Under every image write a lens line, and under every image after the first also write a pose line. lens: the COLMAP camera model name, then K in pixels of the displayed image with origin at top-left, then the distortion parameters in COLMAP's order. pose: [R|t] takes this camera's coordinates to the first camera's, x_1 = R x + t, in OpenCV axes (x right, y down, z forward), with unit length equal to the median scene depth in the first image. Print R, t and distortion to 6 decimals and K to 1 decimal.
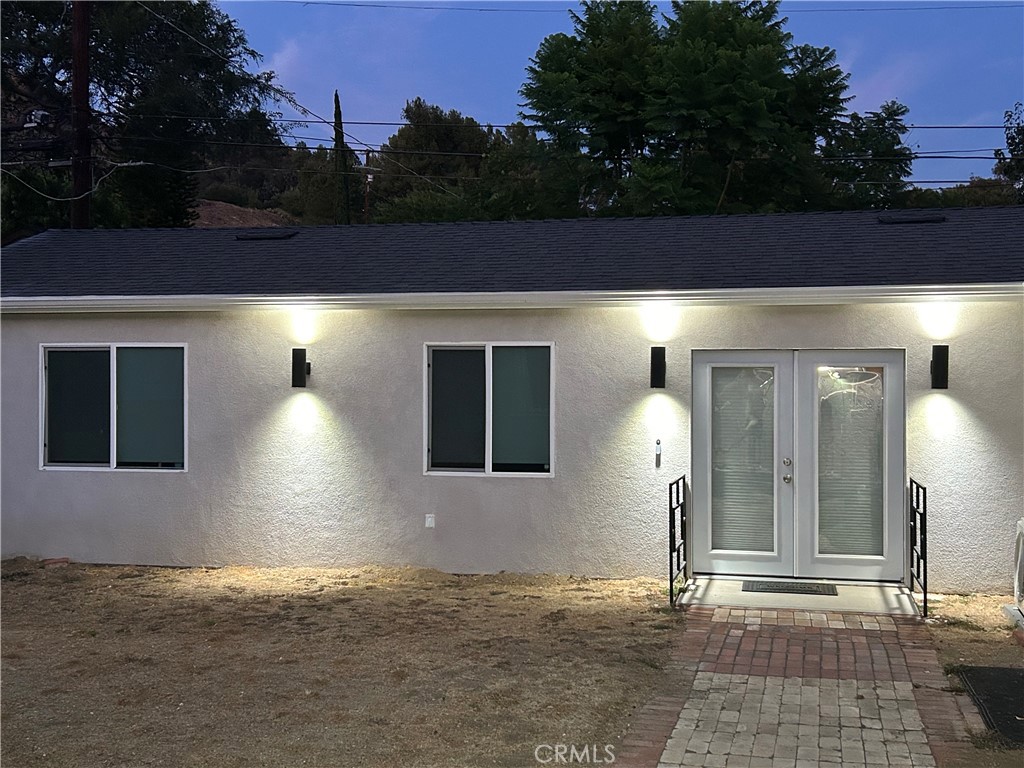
lens RADIAL K [[1250.8, 0, 512.0], [0, 1250.8, 384.0], [0, 0, 1]] dist [0.059111, -0.008439]
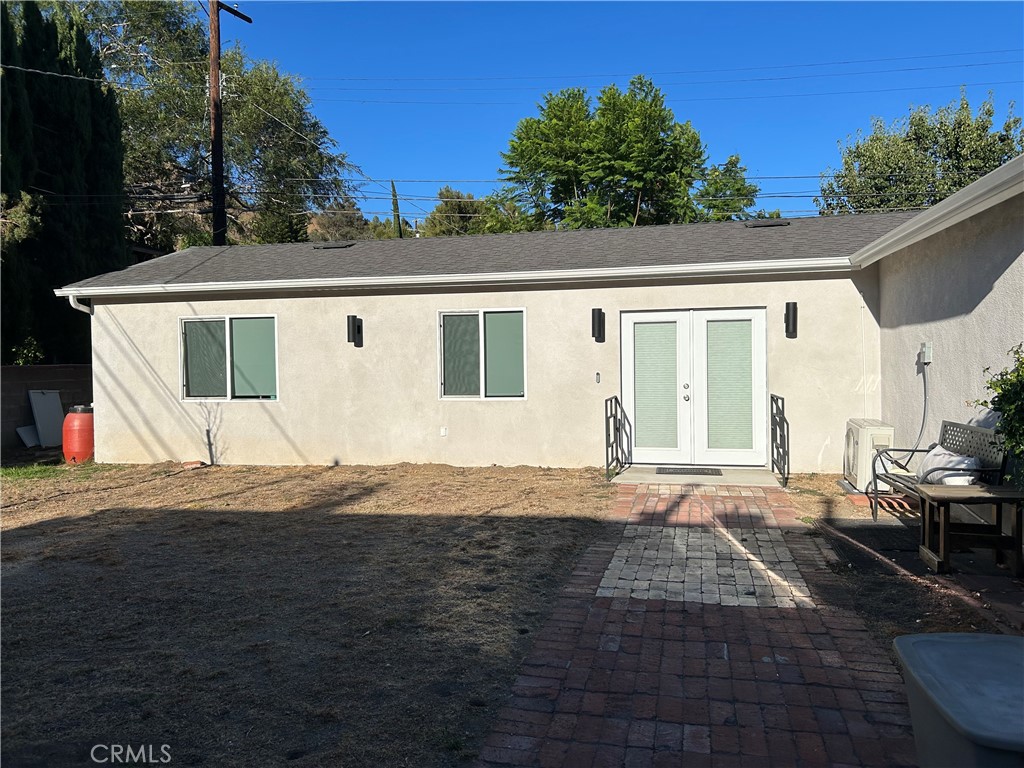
lens RADIAL K [[768.0, 0, 512.0], [0, 768.0, 384.0], [0, 0, 1]] dist [0.085020, -0.101233]
pose [[0.999886, -0.014802, 0.003018, 0.014752], [0.014729, 0.999625, 0.023105, 0.038043], [-0.003359, -0.023058, 0.999728, 0.108072]]
